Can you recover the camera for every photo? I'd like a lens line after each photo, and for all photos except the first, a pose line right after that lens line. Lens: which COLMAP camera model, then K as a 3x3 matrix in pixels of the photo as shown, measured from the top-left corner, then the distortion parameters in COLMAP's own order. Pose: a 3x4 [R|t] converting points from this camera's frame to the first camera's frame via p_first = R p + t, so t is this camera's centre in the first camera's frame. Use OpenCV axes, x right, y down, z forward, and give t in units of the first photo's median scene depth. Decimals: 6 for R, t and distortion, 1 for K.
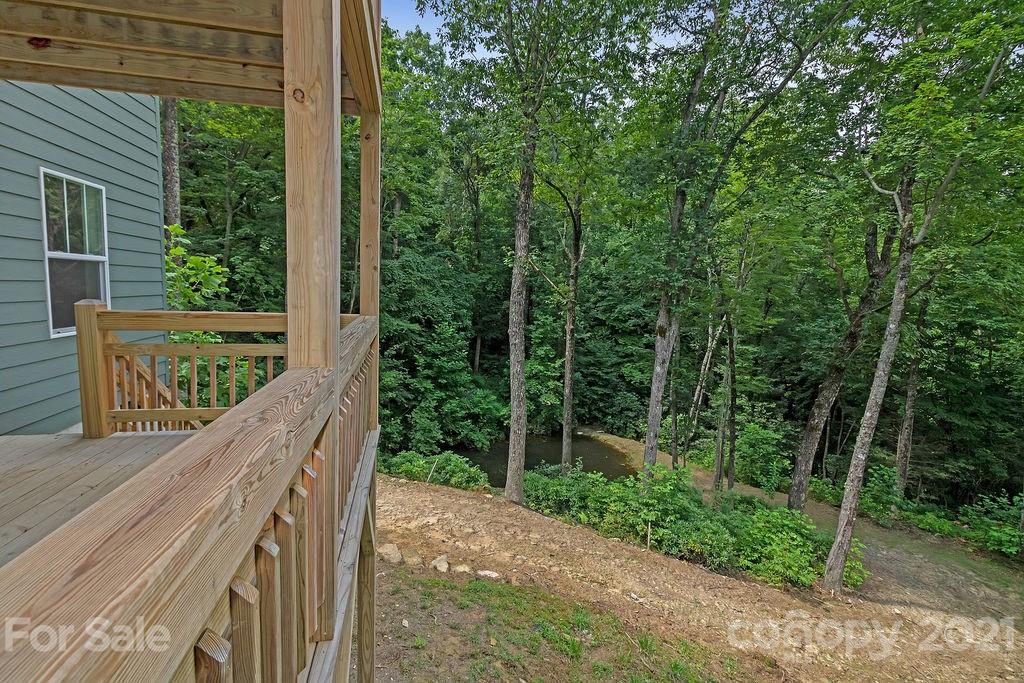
lens RADIAL K [[474.7, 0, 505.1], [0, 474.7, 336.2], [0, 0, 1]] dist [0.001736, 0.000034]
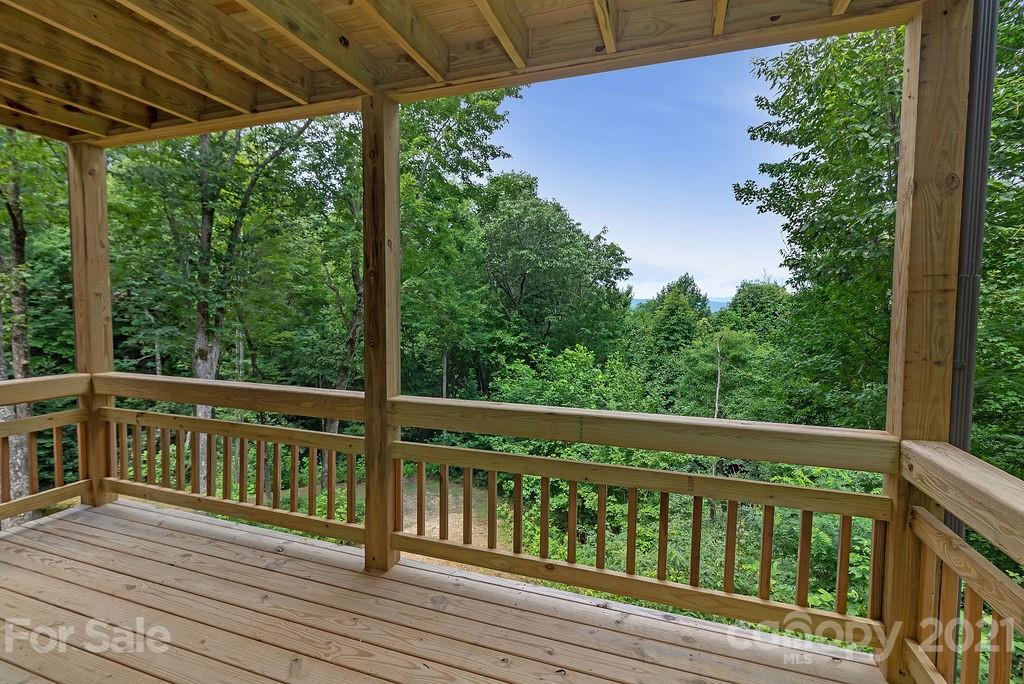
lens RADIAL K [[474.7, 0, 505.1], [0, 474.7, 336.7], [0, 0, 1]] dist [0.001736, 0.000034]
pose [[0.521796, -0.078370, 0.849463, -0.194784], [0.097403, 0.994732, 0.031941, -0.019728], [-0.847491, 0.066073, 0.526681, -0.030298]]
